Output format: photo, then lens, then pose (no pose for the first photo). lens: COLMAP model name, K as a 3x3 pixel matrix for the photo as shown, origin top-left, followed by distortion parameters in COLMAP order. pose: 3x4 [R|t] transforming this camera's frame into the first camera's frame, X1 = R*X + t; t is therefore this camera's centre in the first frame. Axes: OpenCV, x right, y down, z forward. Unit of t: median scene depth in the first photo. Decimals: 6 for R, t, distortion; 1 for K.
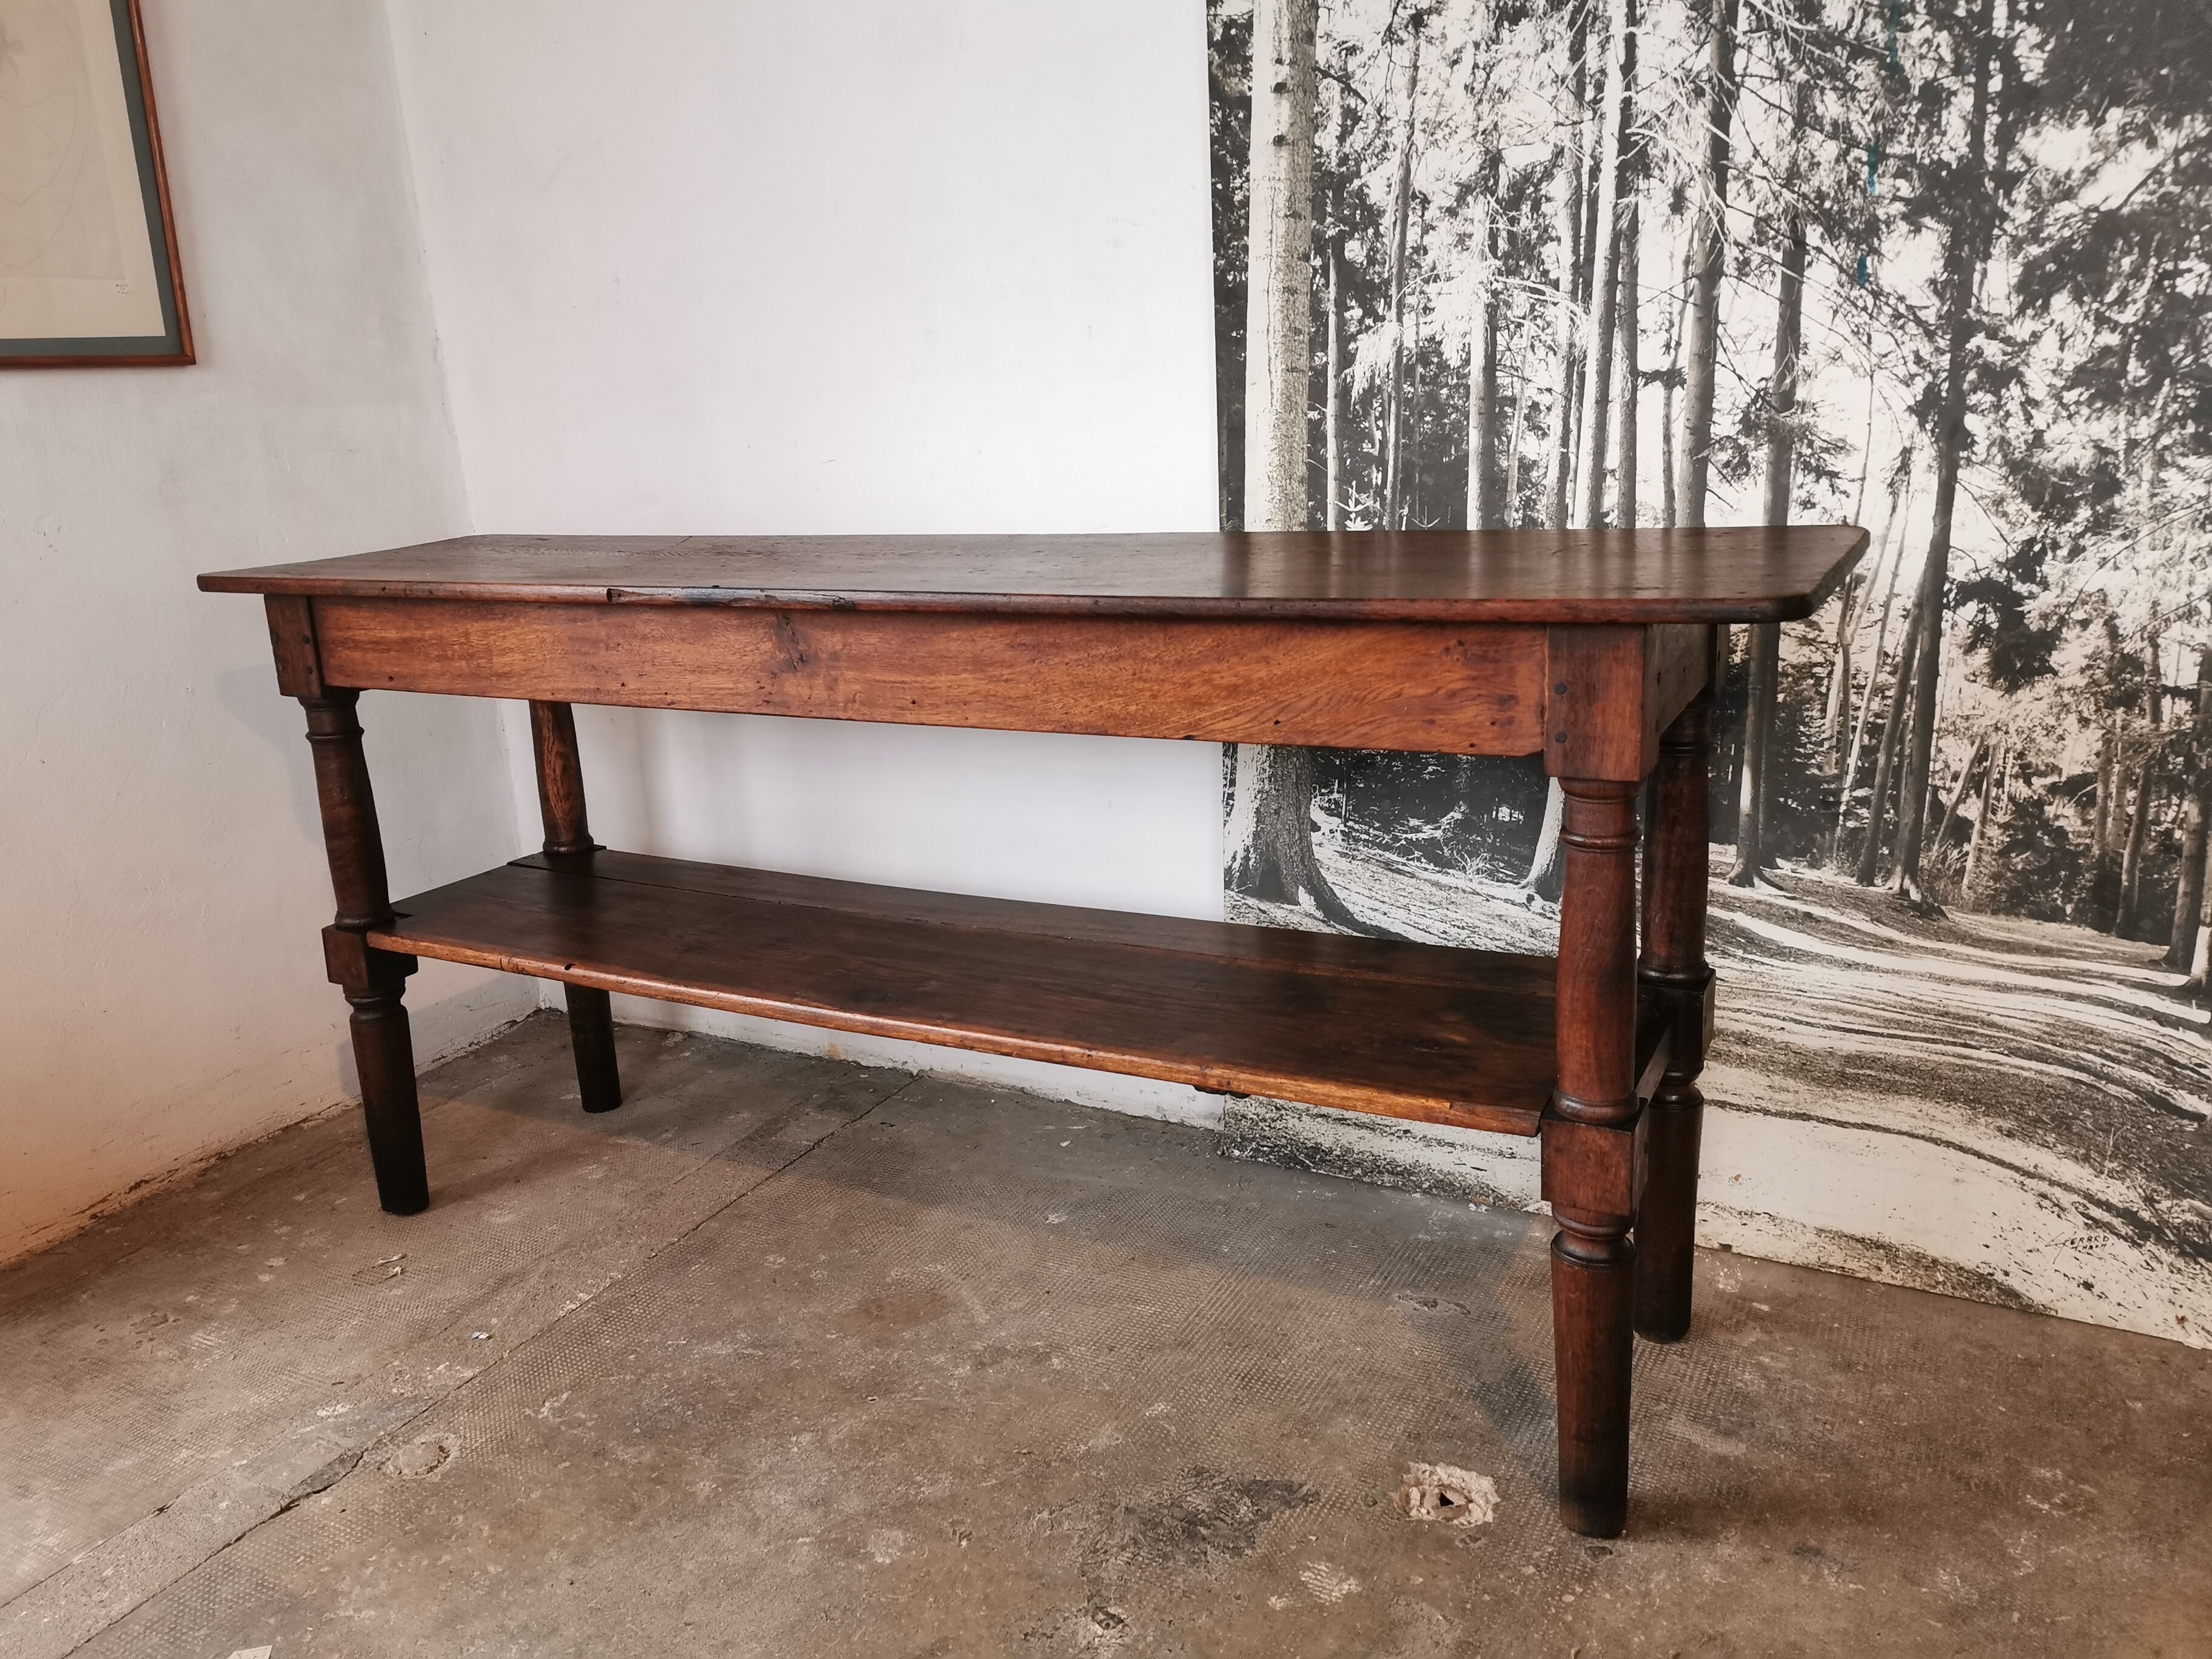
lens RADIAL K [[1709.8, 0, 1096.9], [0, 1709.8, 828.6], [0, 0, 1]] dist [0.068764, -0.101814]
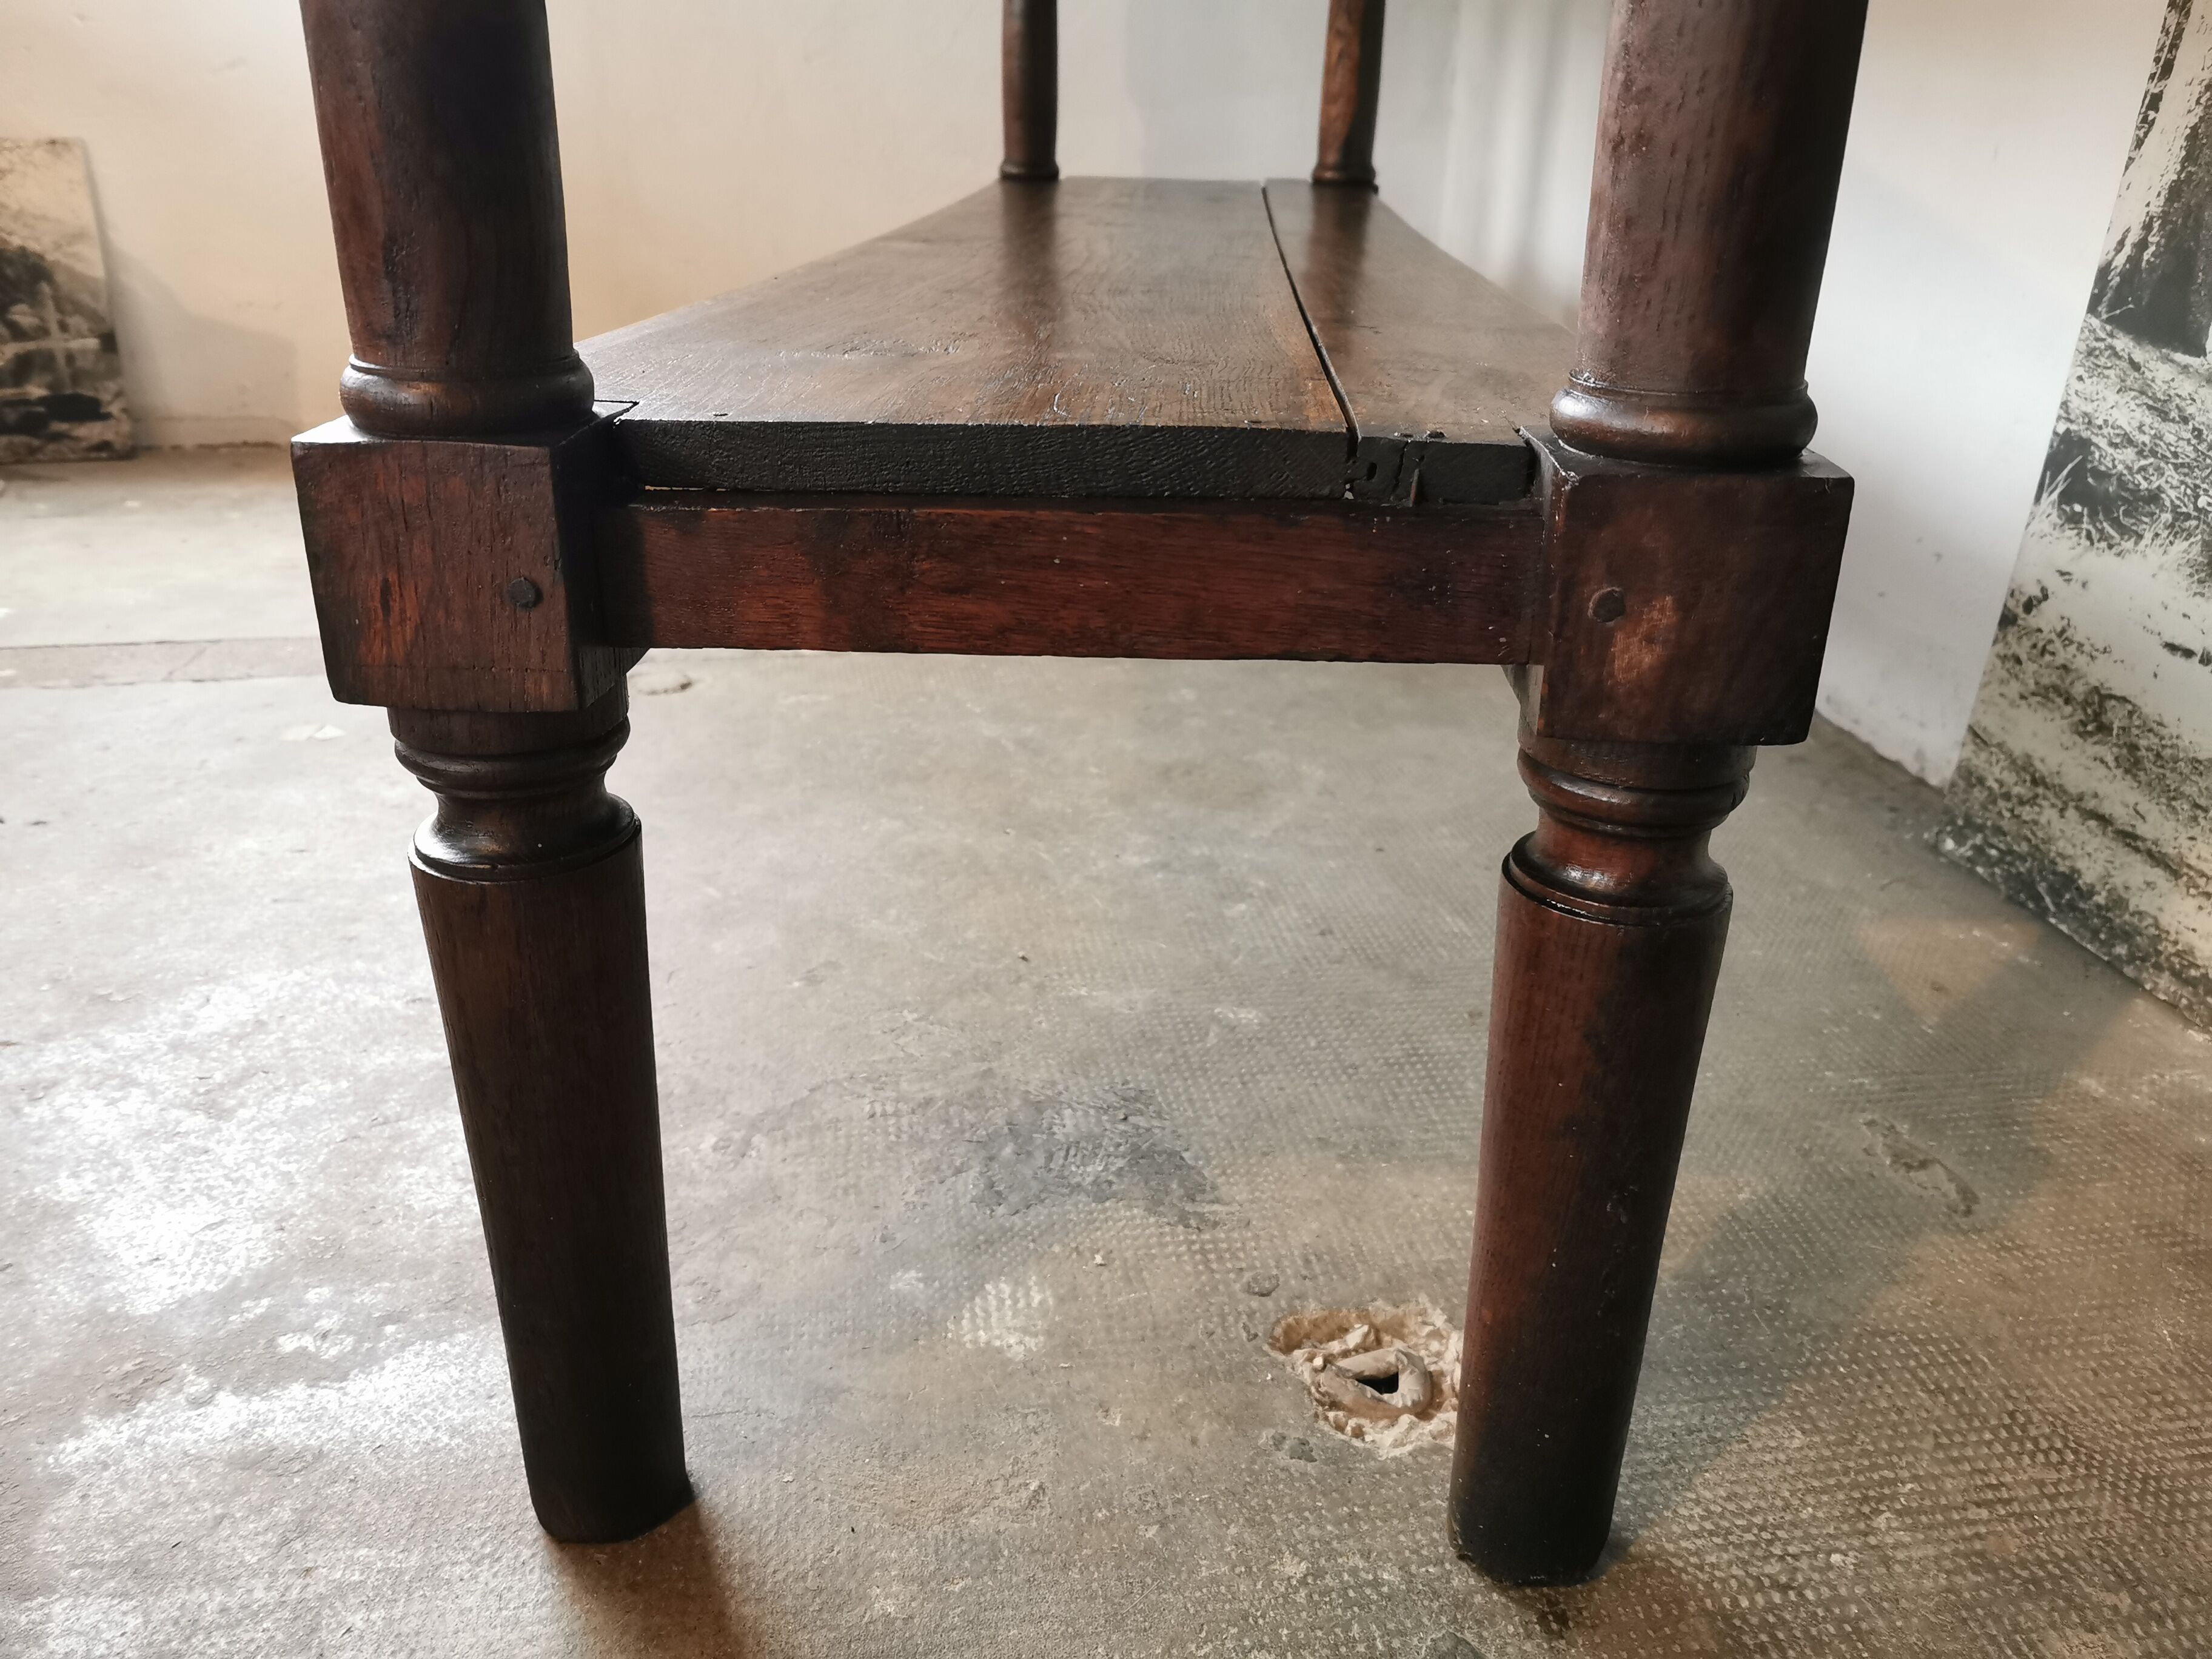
lens RADIAL K [[1709.8, 0, 1097.3], [0, 1709.8, 834.6], [0, 0, 1]] dist [0.068764, -0.101814]
pose [[0.604951, 0.370410, -0.704862, 0.356152], [-0.250421, 0.928800, 0.273166, 0.127600], [0.755859, 0.011260, 0.654637, 0.543857]]
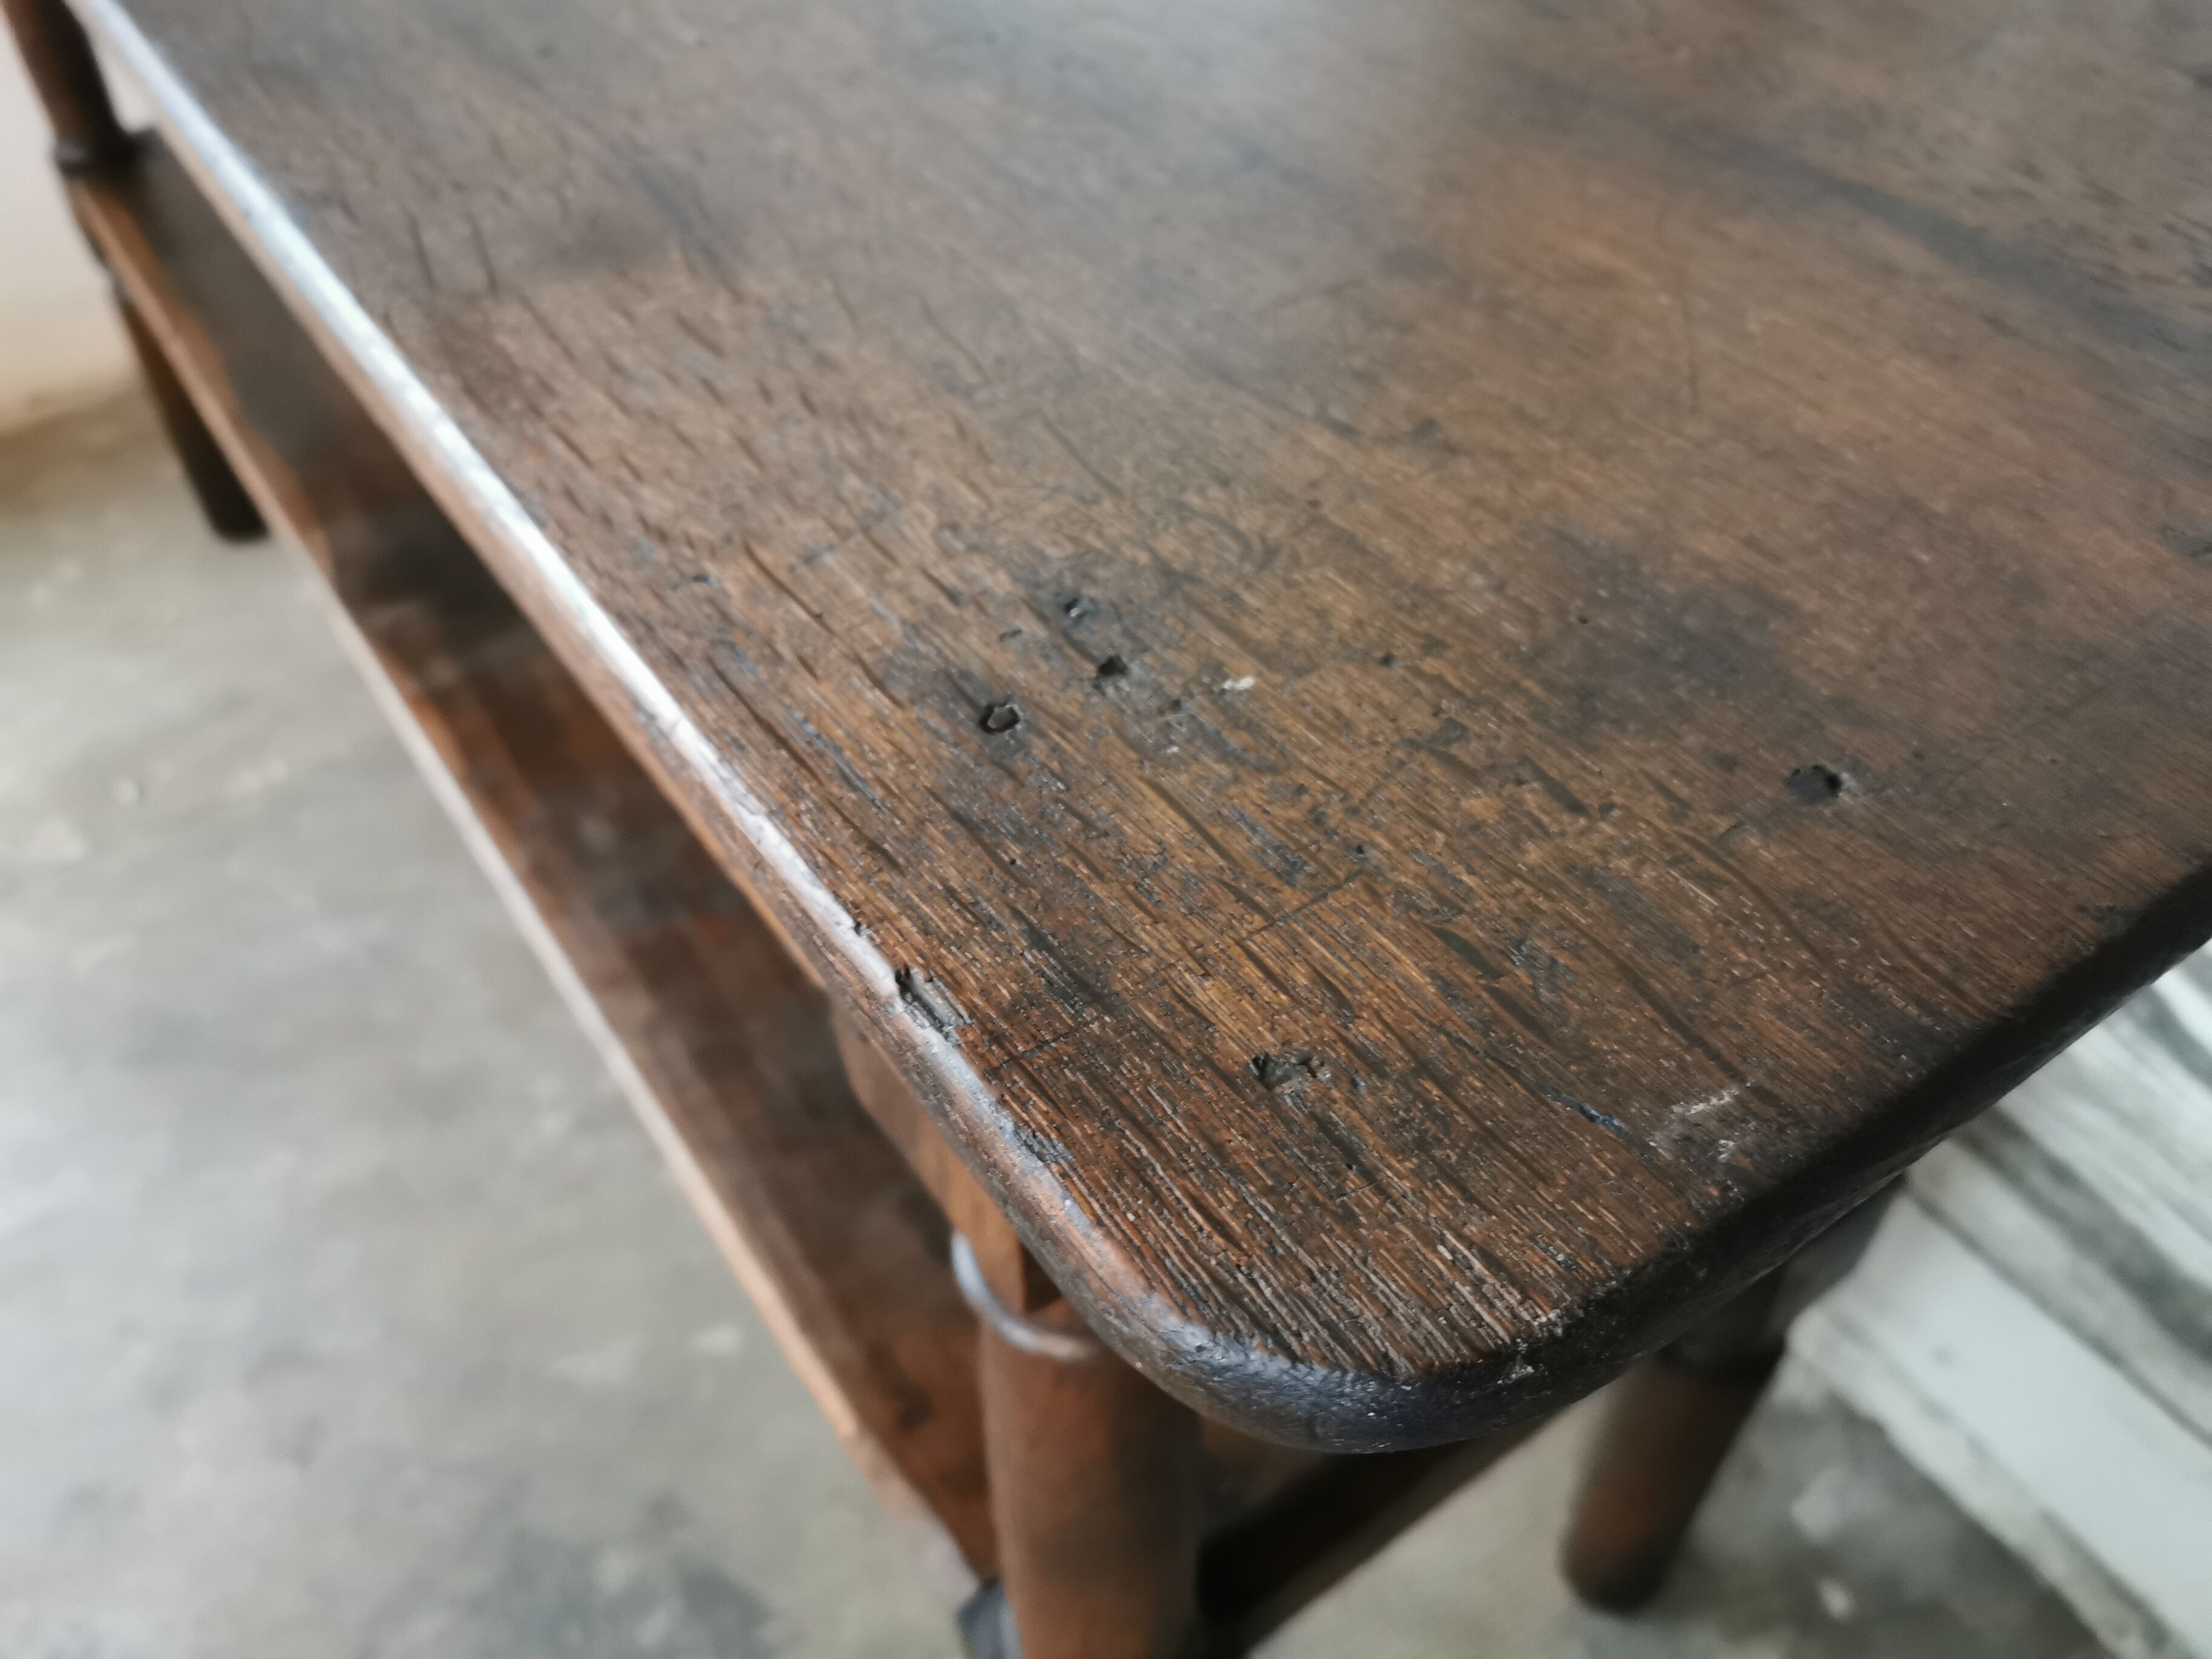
lens RADIAL K [[1709.8, 0, 1096.5], [0, 1709.8, 811.5], [0, 0, 1]] dist [0.068764, -0.101814]
pose [[0.892471, 0.336761, -0.300146, 0.261469], [-0.142783, 0.842030, 0.520191, -0.160016], [0.427912, -0.421399, 0.799571, 0.583899]]
